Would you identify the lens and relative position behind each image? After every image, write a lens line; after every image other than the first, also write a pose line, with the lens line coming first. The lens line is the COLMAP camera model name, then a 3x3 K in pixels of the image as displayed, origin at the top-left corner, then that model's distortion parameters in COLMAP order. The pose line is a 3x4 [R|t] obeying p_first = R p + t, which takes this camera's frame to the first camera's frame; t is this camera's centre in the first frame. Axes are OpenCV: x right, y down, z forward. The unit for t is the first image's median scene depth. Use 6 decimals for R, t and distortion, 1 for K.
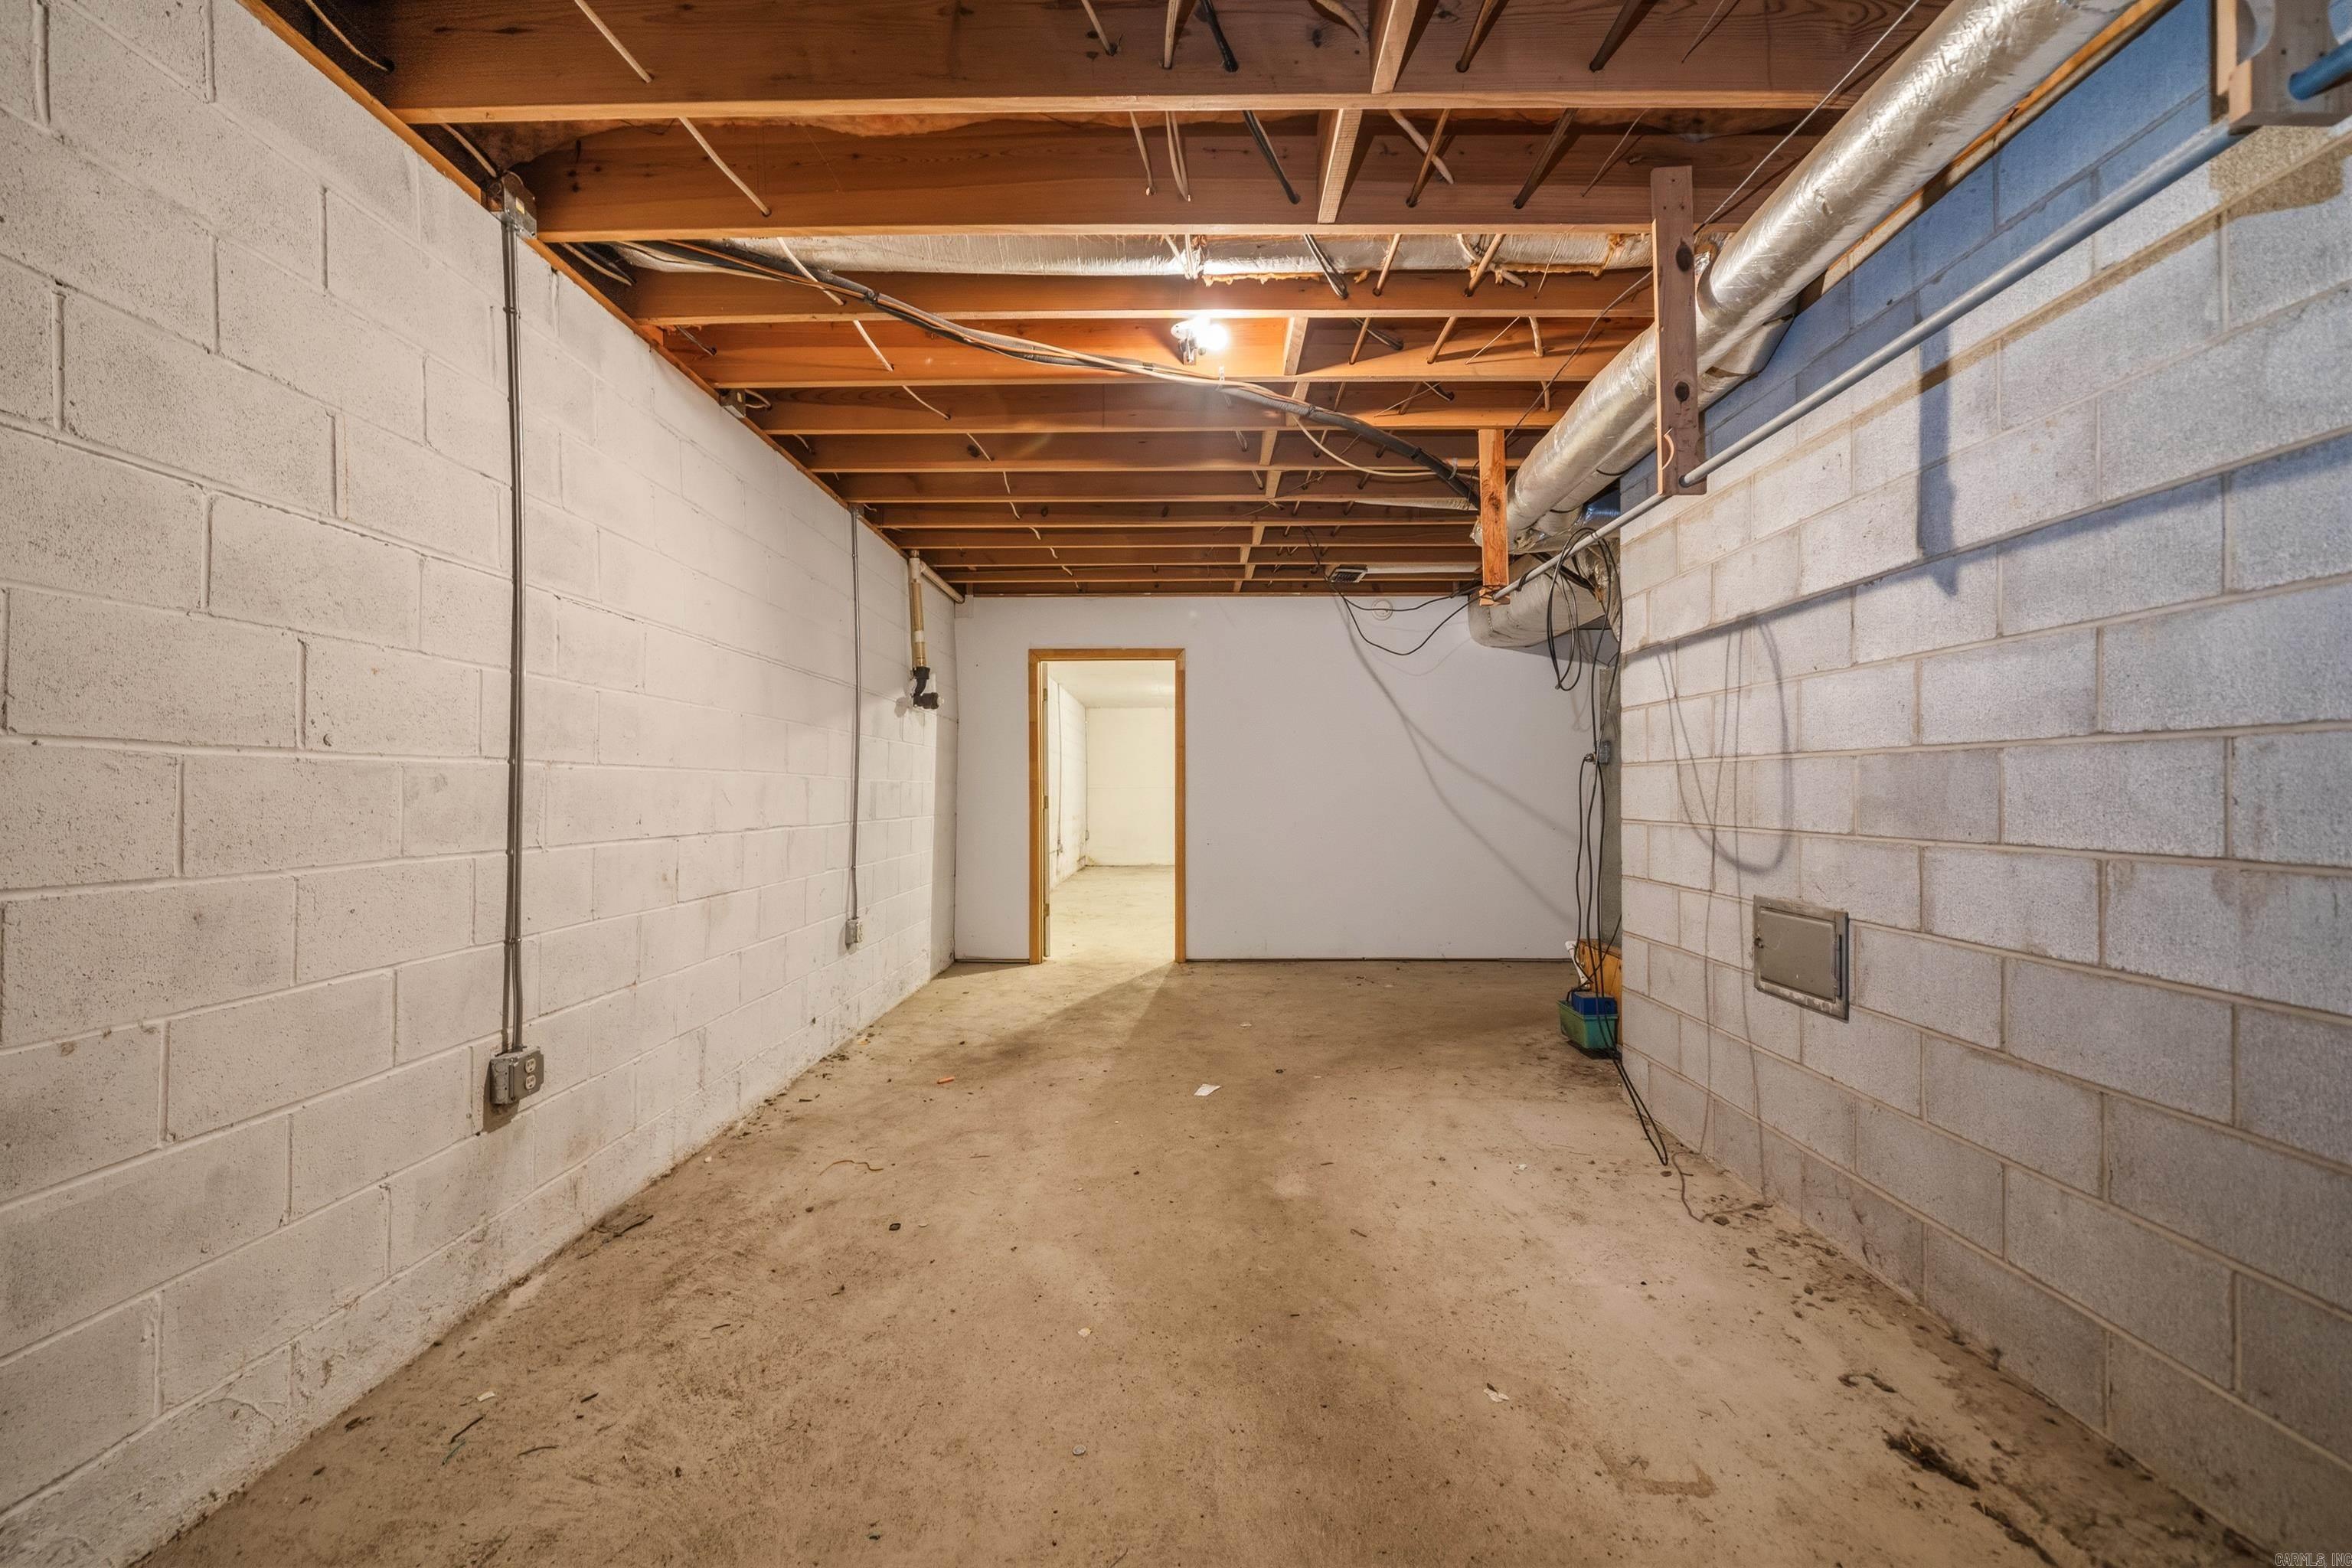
lens RADIAL K [[975.4, 0, 1175.2], [0, 975.4, 800.0], [0, 0, 1]] dist [-0.000154, 0.000000]
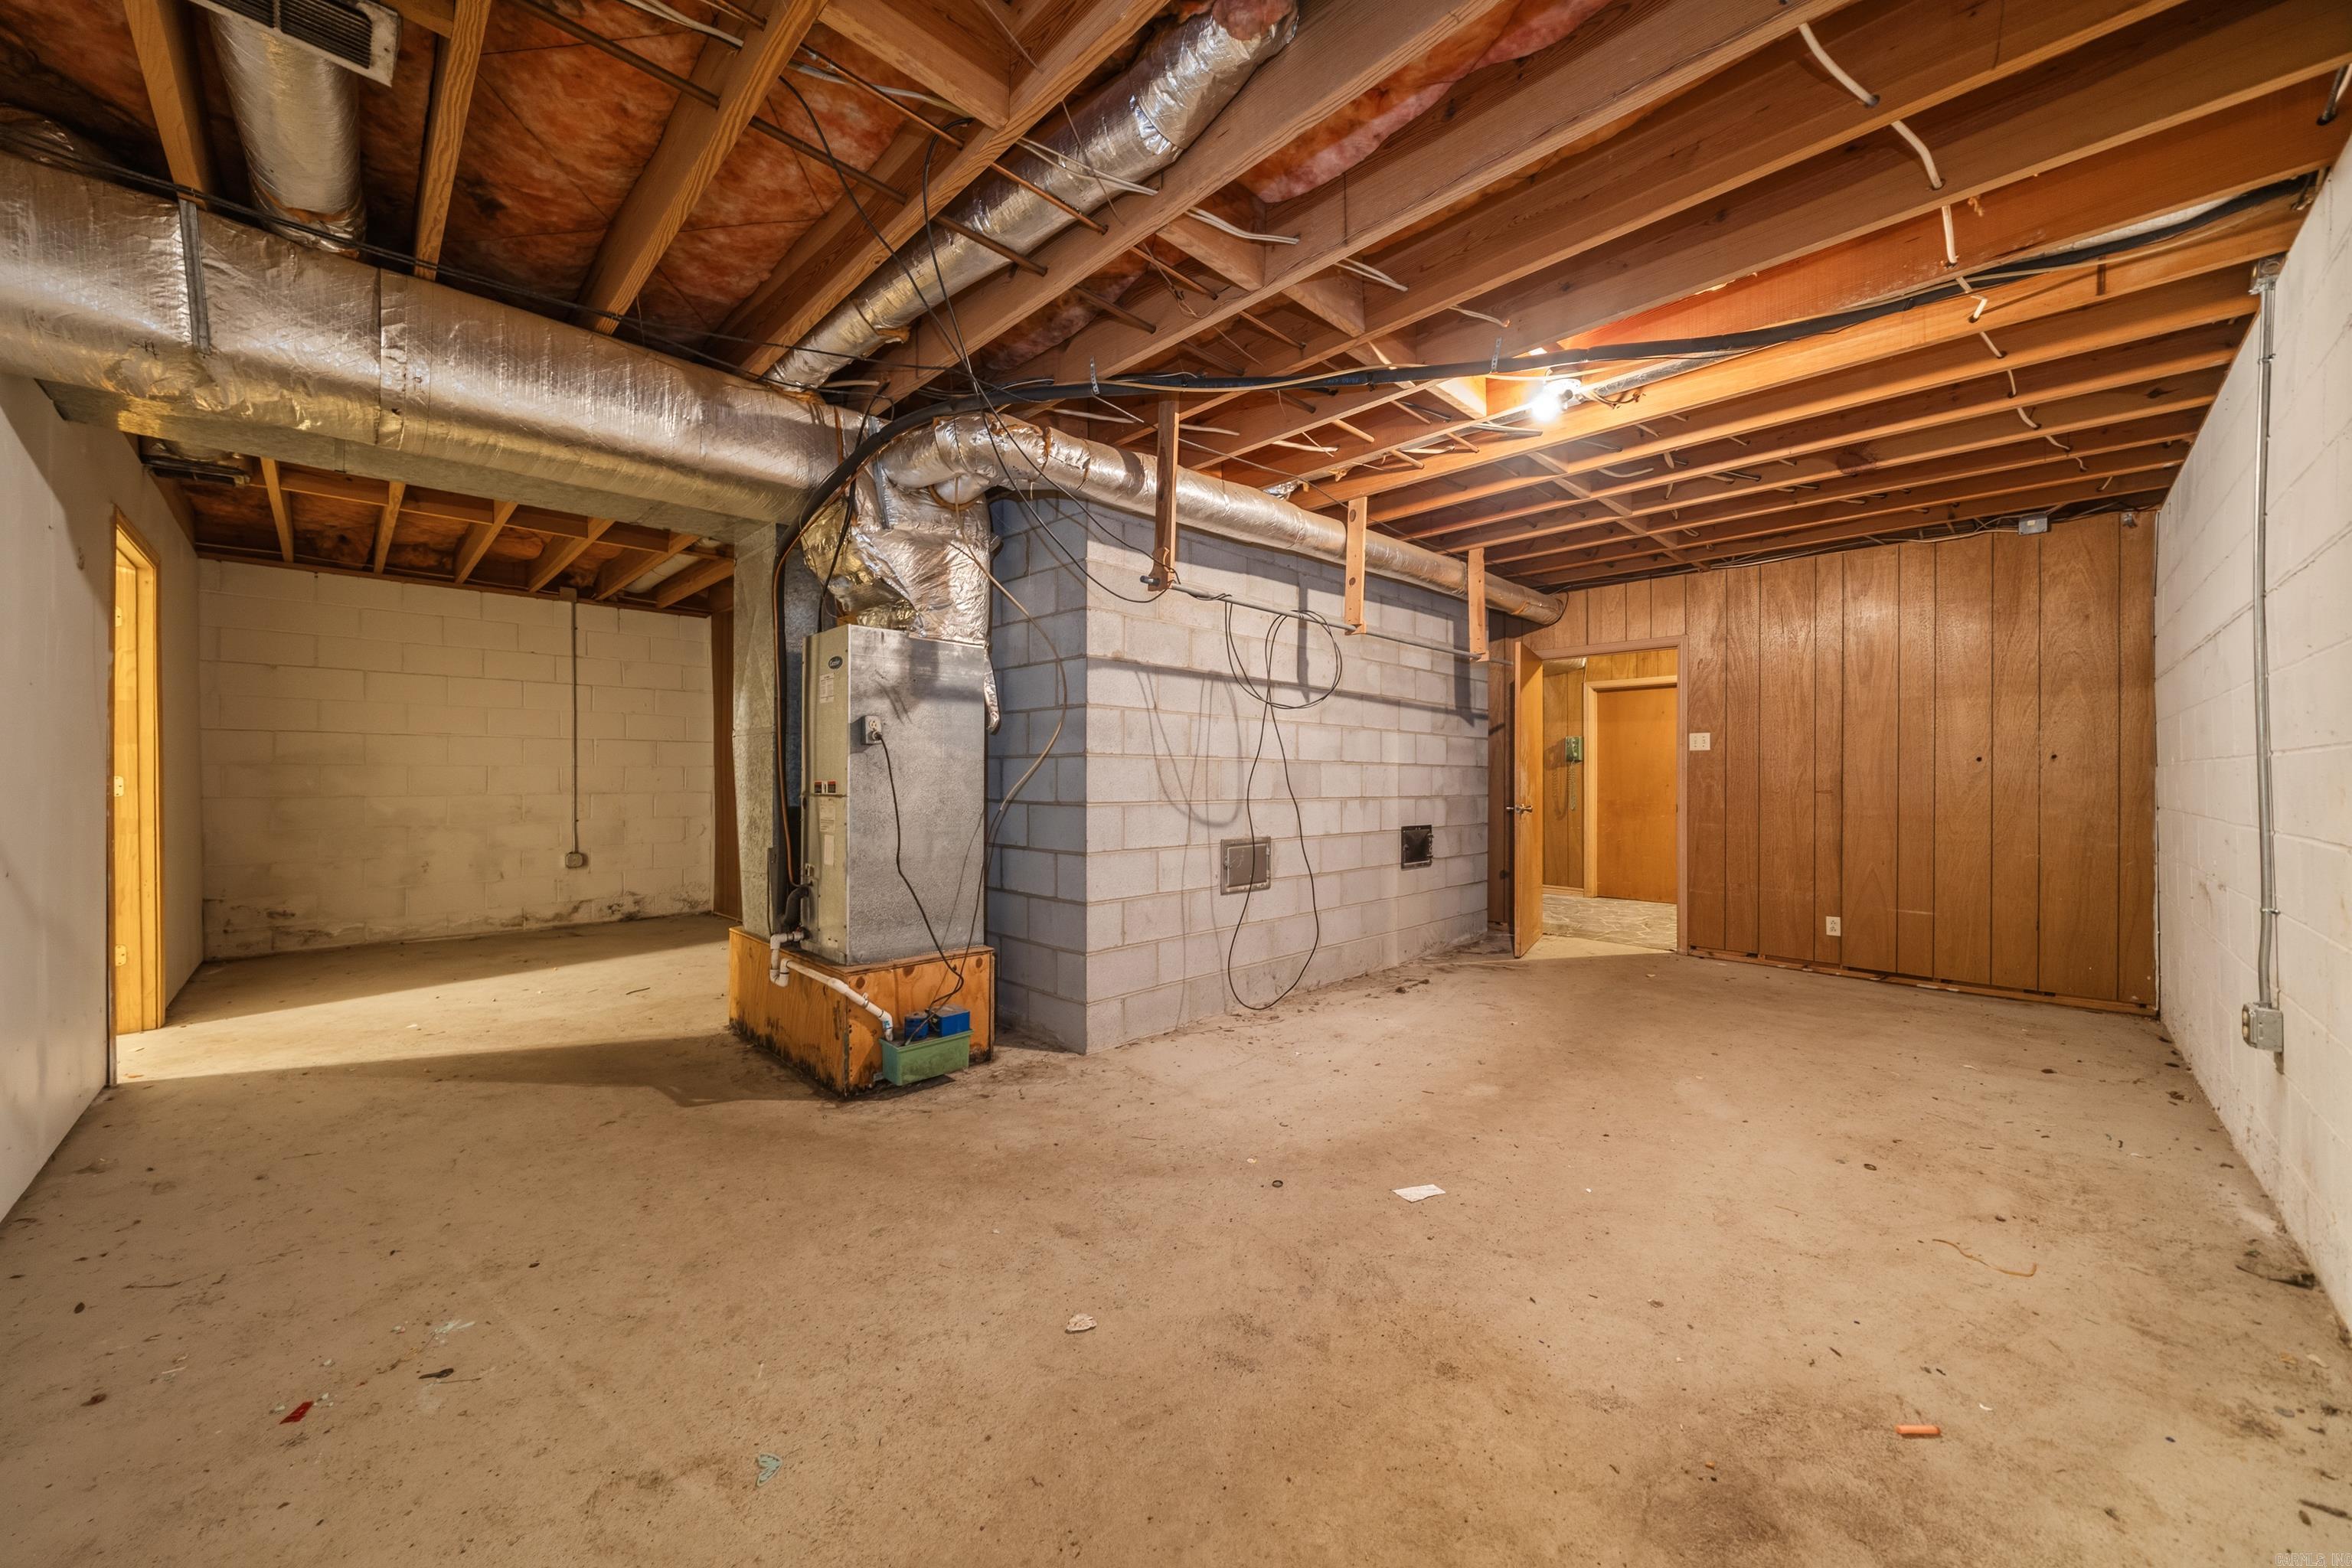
lens RADIAL K [[837.1, 0, 1166.0], [0, 837.1, 778.5], [0, 0, 1]] dist [0.000453, -0.000049]
pose [[-0.710935, -0.002128, 0.703254, -0.358357], [0.003215, 0.999975, 0.006276, -0.018392], [-0.703250, 0.006722, -0.710911, 2.086014]]
